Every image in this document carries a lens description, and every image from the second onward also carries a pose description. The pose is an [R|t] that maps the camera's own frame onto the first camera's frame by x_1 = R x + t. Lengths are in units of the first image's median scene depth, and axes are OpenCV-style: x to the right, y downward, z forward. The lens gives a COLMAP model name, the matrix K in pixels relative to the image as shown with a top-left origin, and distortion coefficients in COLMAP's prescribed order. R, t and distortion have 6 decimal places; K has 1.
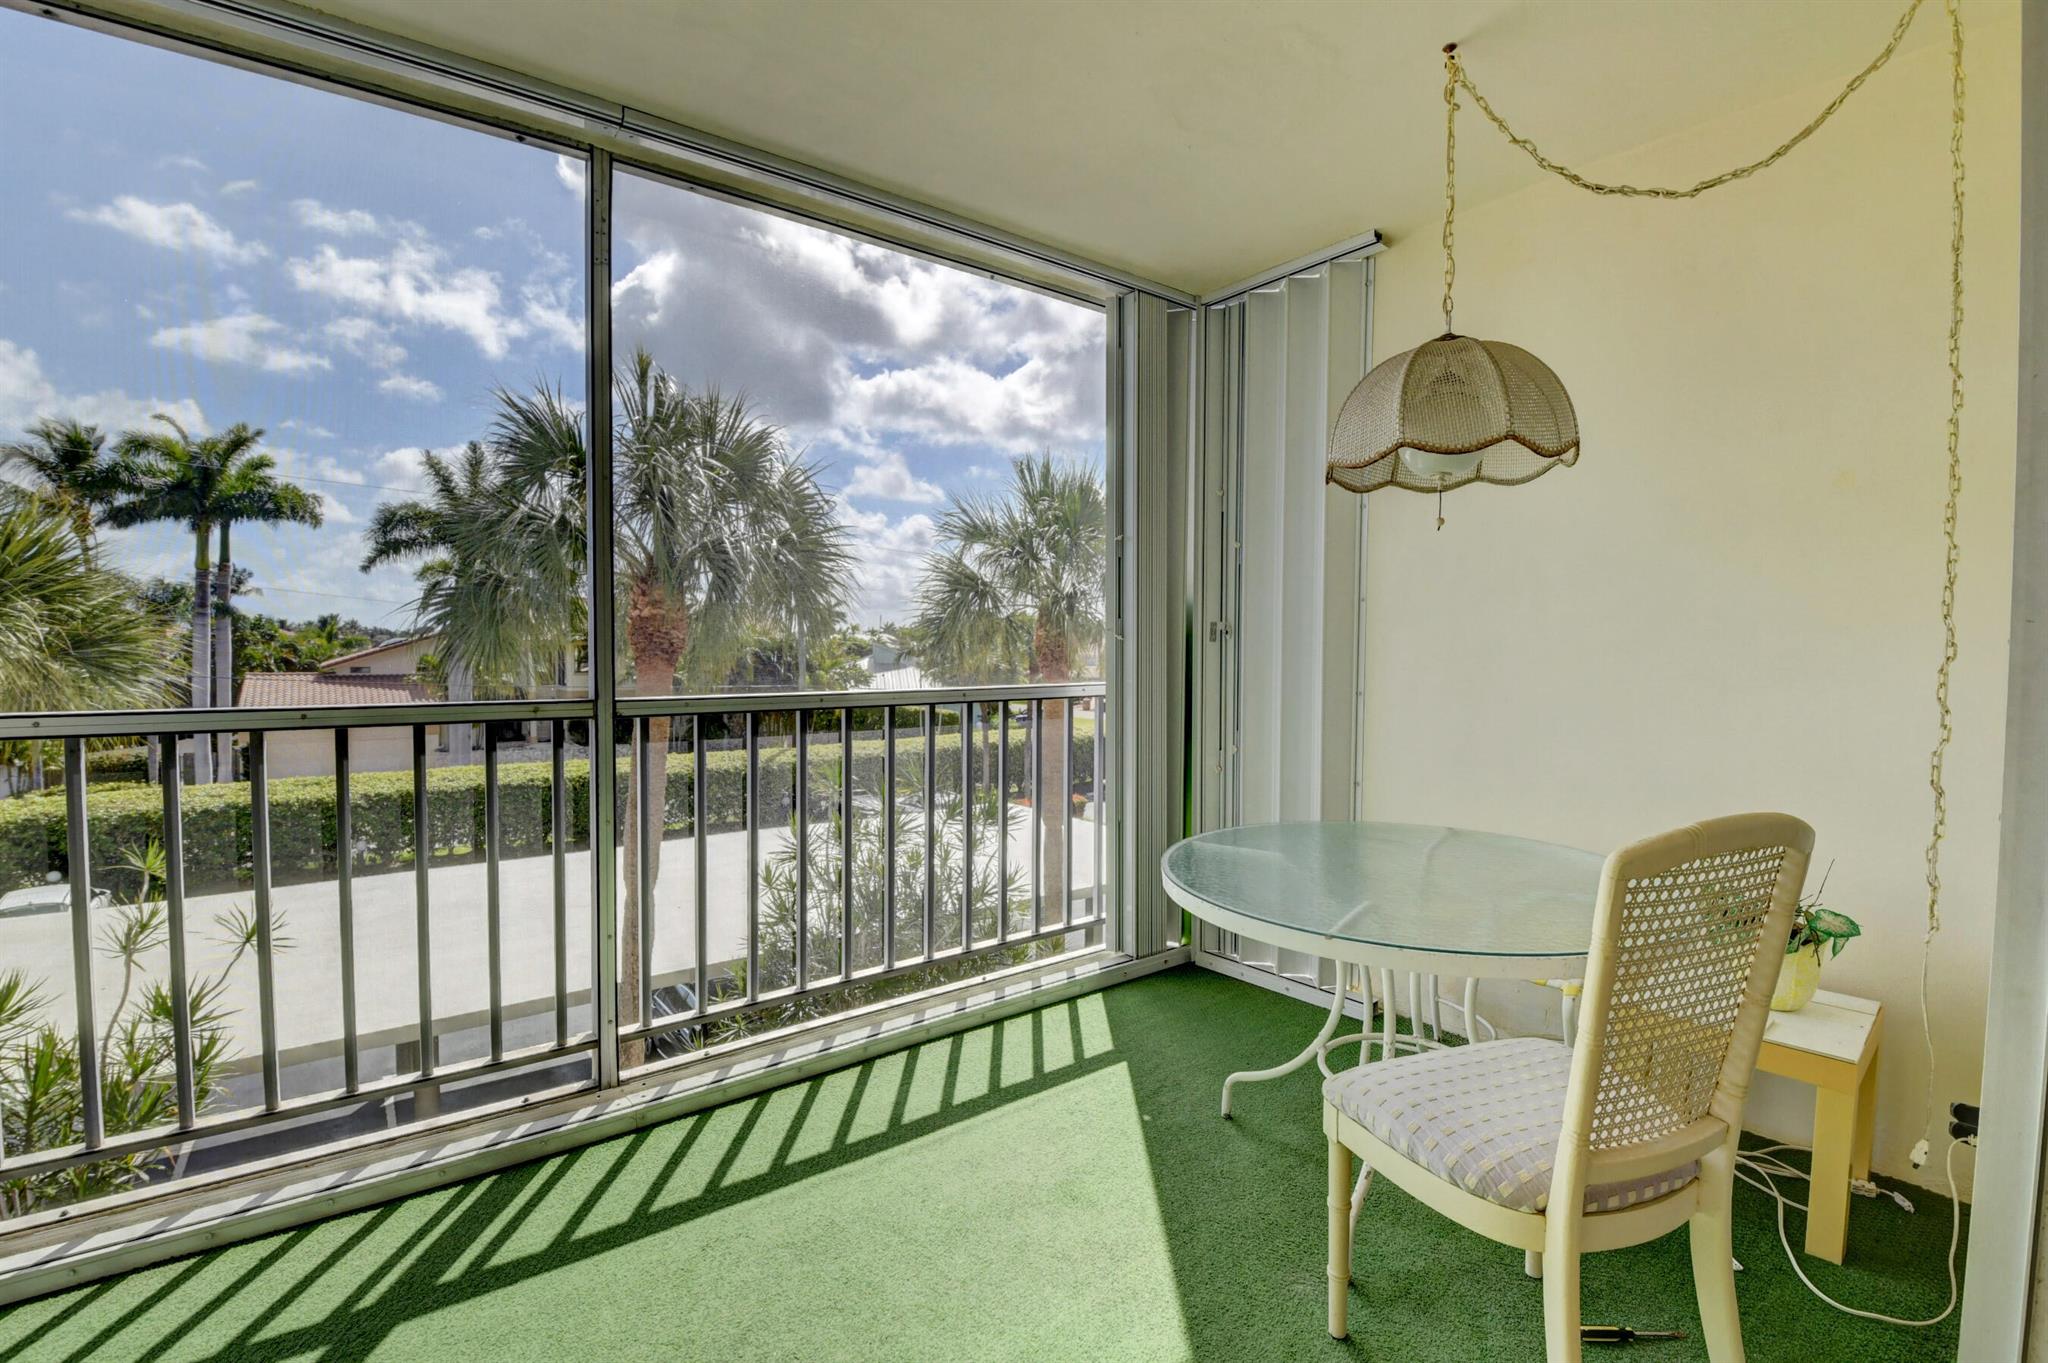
lens RADIAL K [[910.6, 0, 1024.0], [0, 910.6, 681.5], [0, 0, 1]] dist [-0.000934, -0.006341]
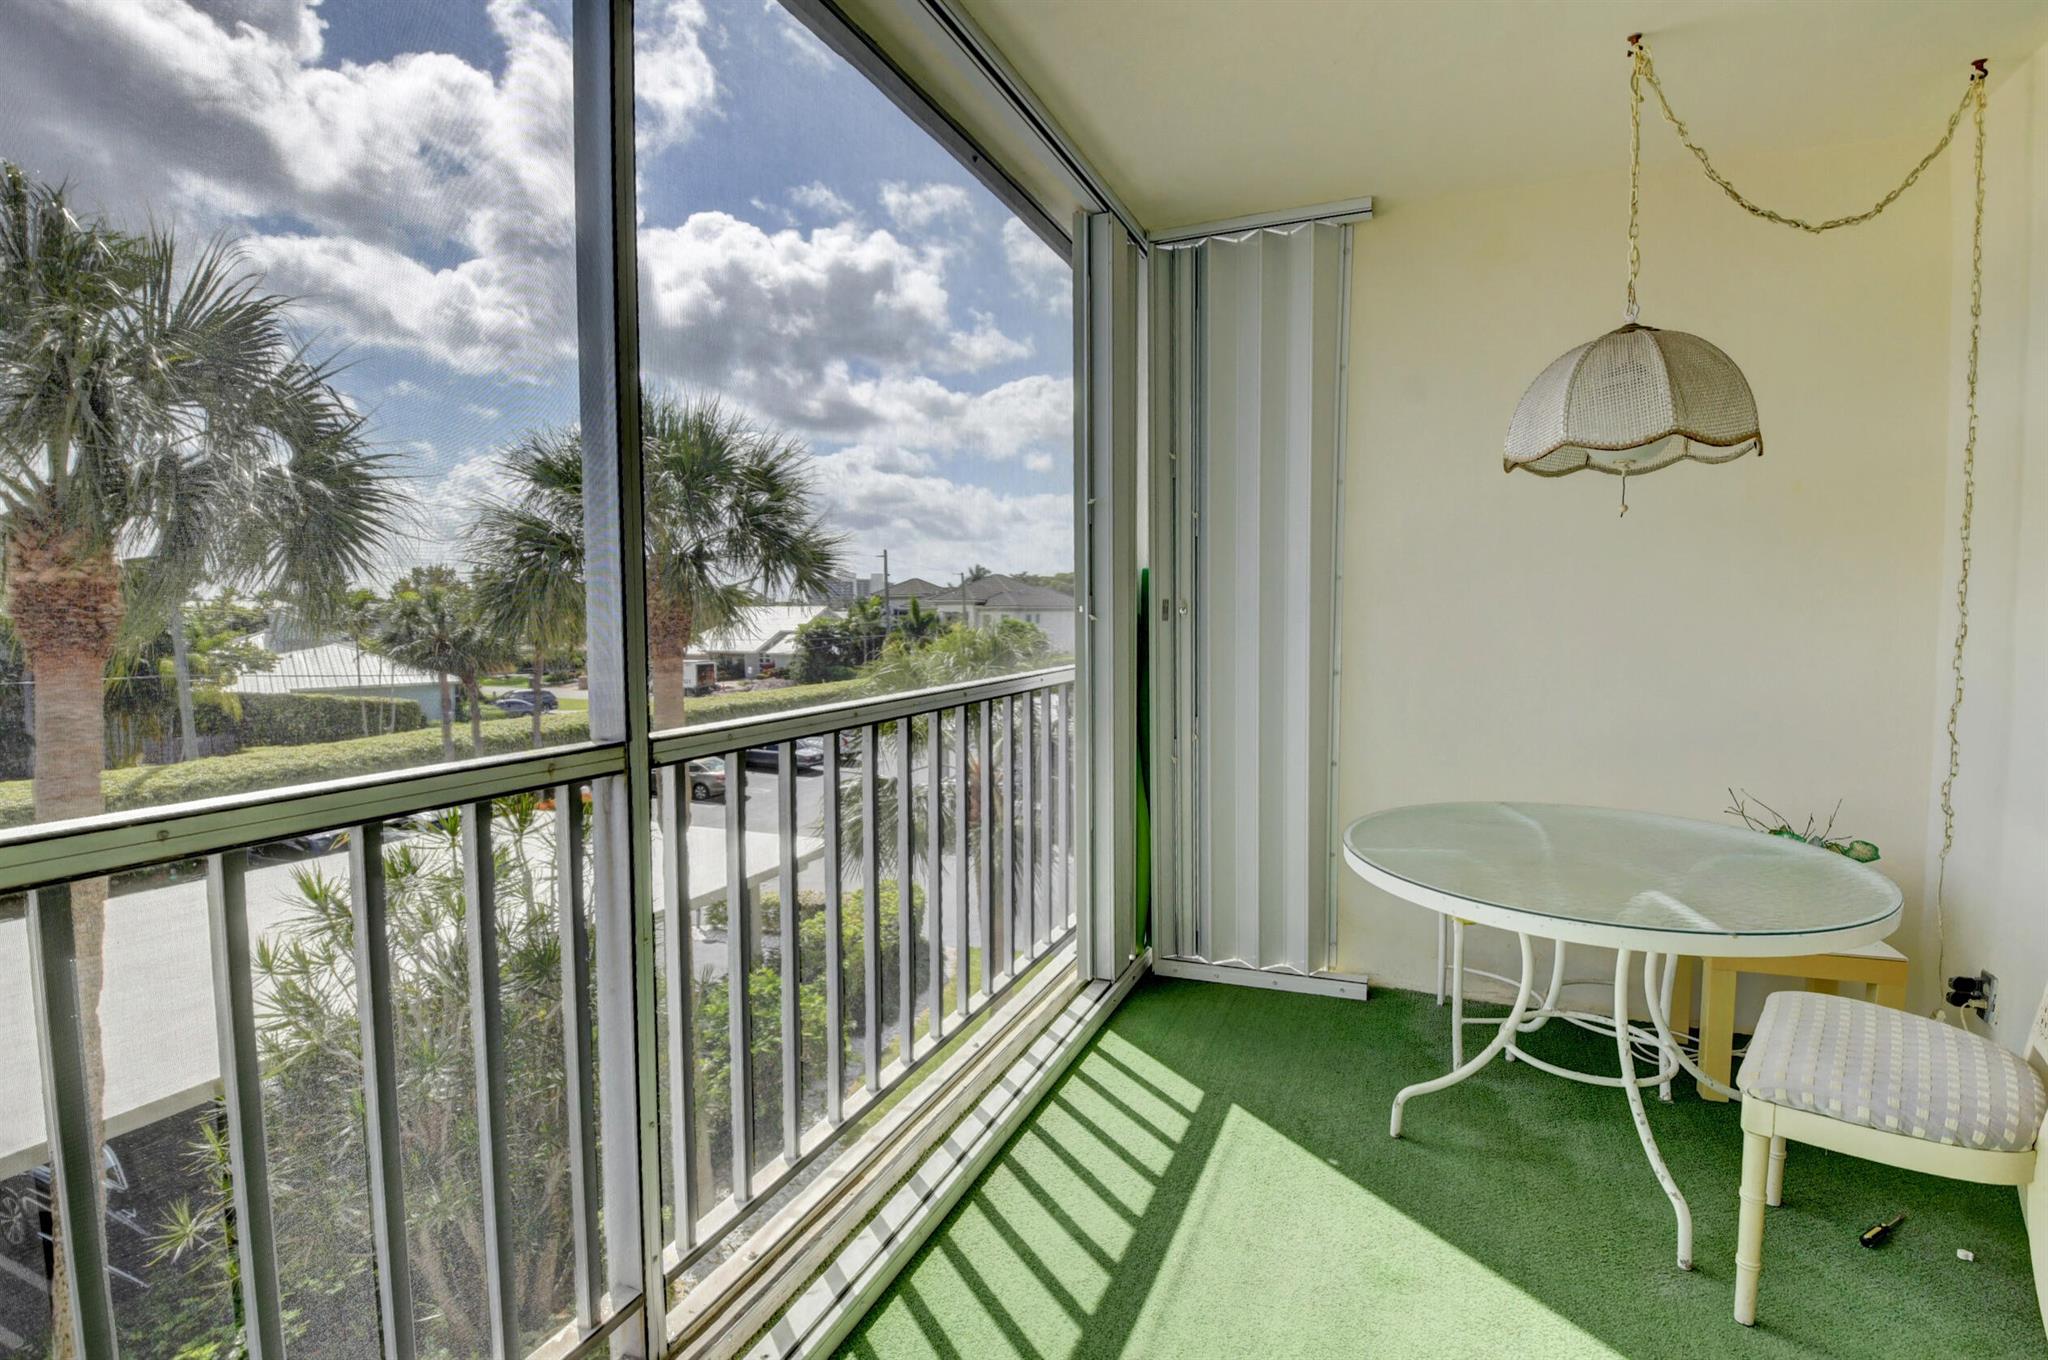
lens RADIAL K [[975.0, 0, 1024.0], [0, 975.0, 680.0], [0, 0, 1]] dist [0.043515, -0.035143]
pose [[0.868417, -0.046794, 0.493622, -0.273020], [0.030400, 0.998689, 0.041190, -0.020332], [-0.494903, -0.020764, 0.868700, 0.148717]]
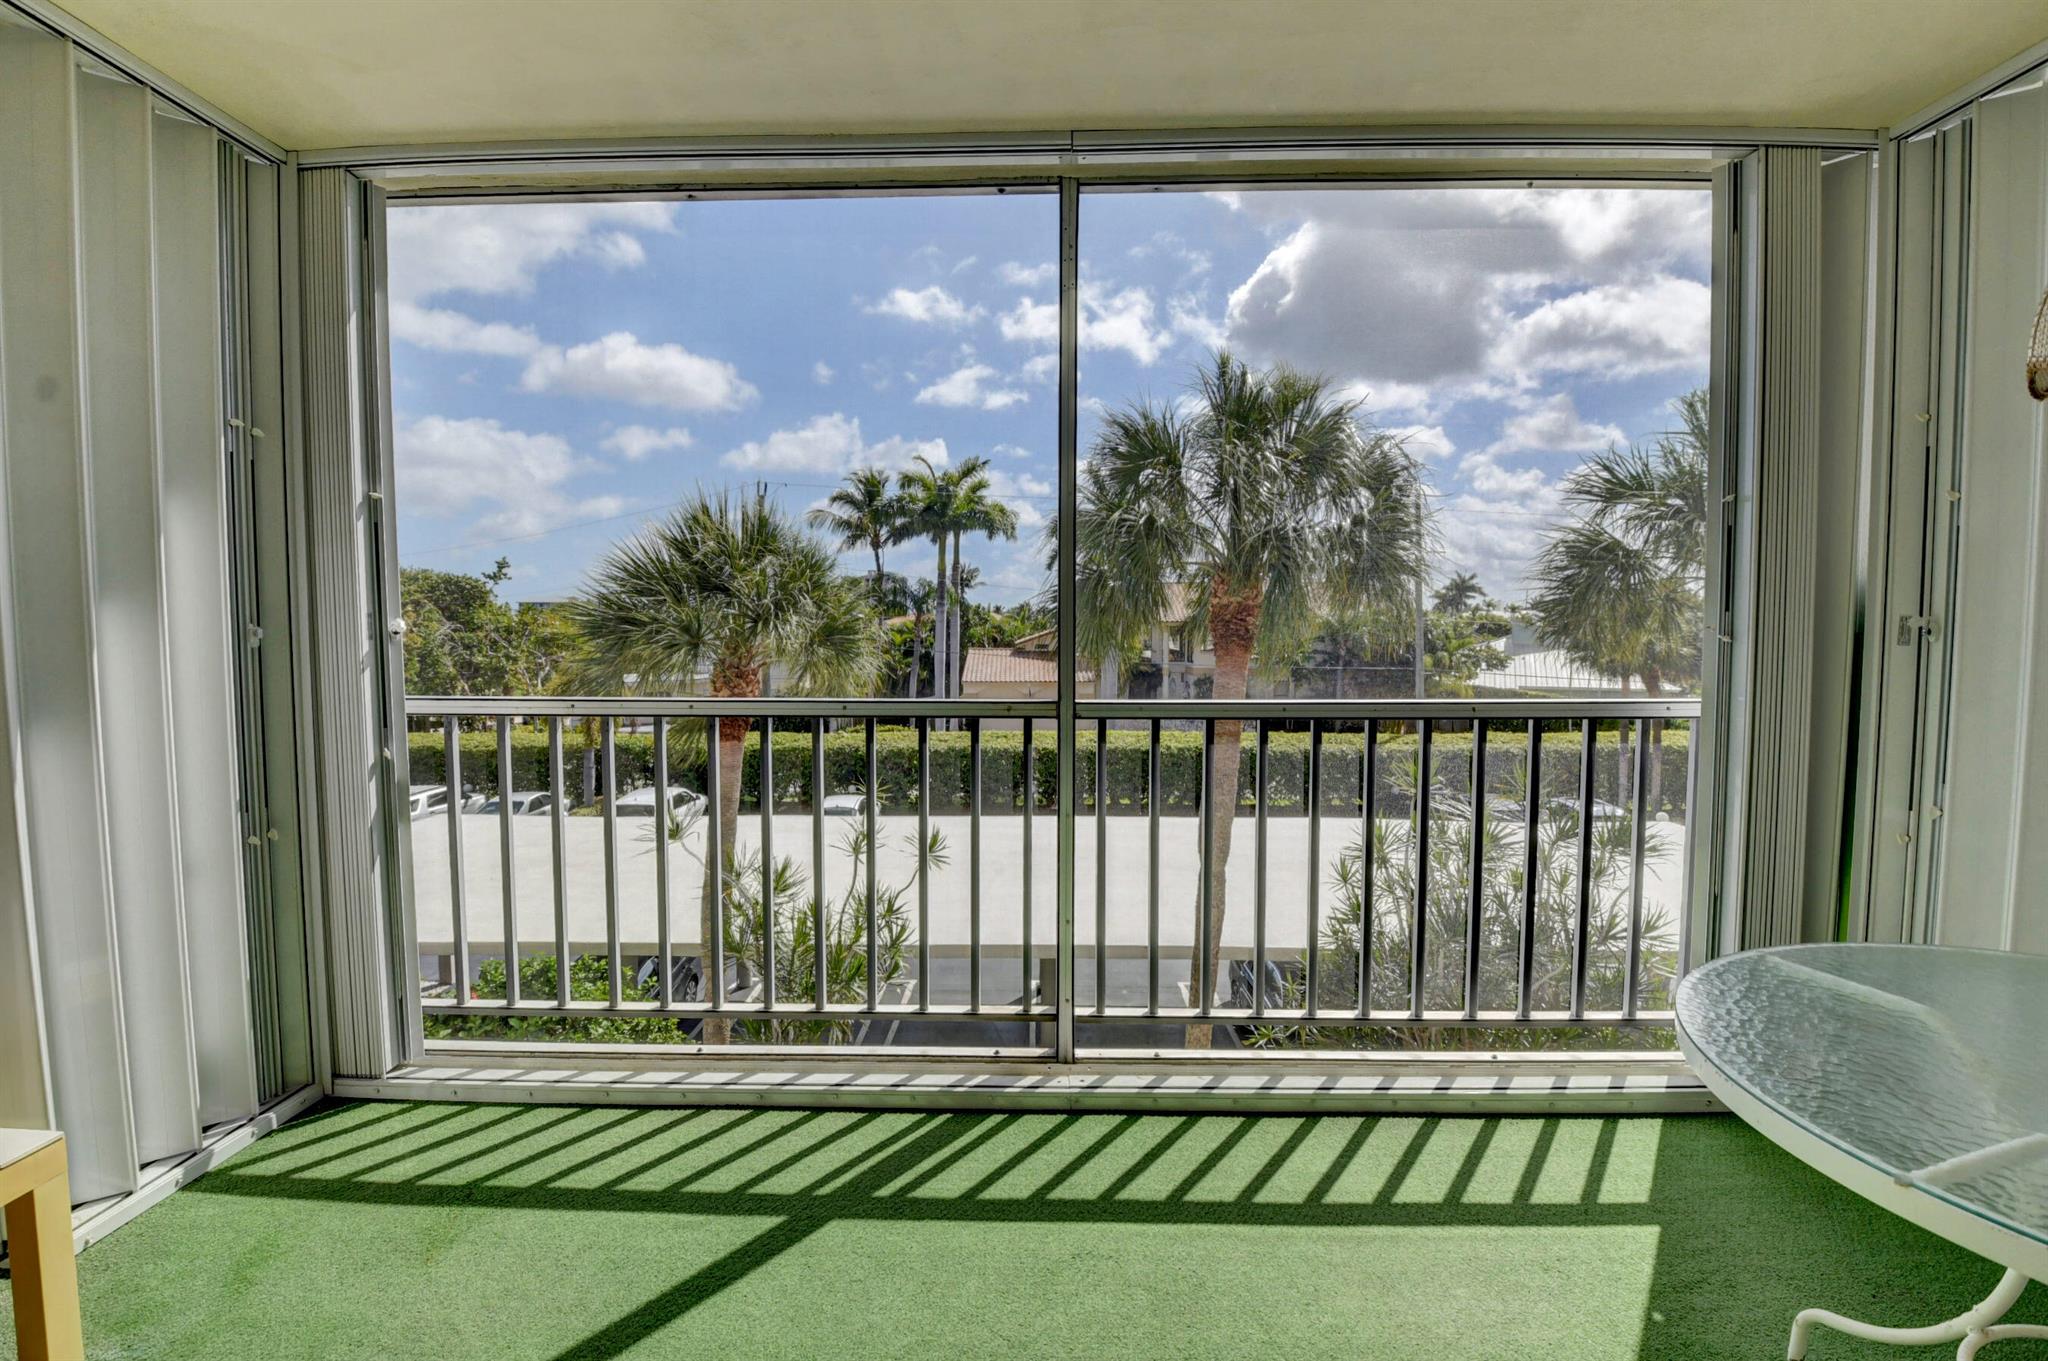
lens RADIAL K [[916.4, 0, 1024.0], [0, 916.4, 680.5], [0, 0, 1]] dist [0.075832, -0.076268]
pose [[0.789557, 0.033278, -0.612775, 0.079784], [-0.019729, 0.999389, 0.028854, -0.017192], [0.613360, -0.010692, 0.789731, 0.053966]]
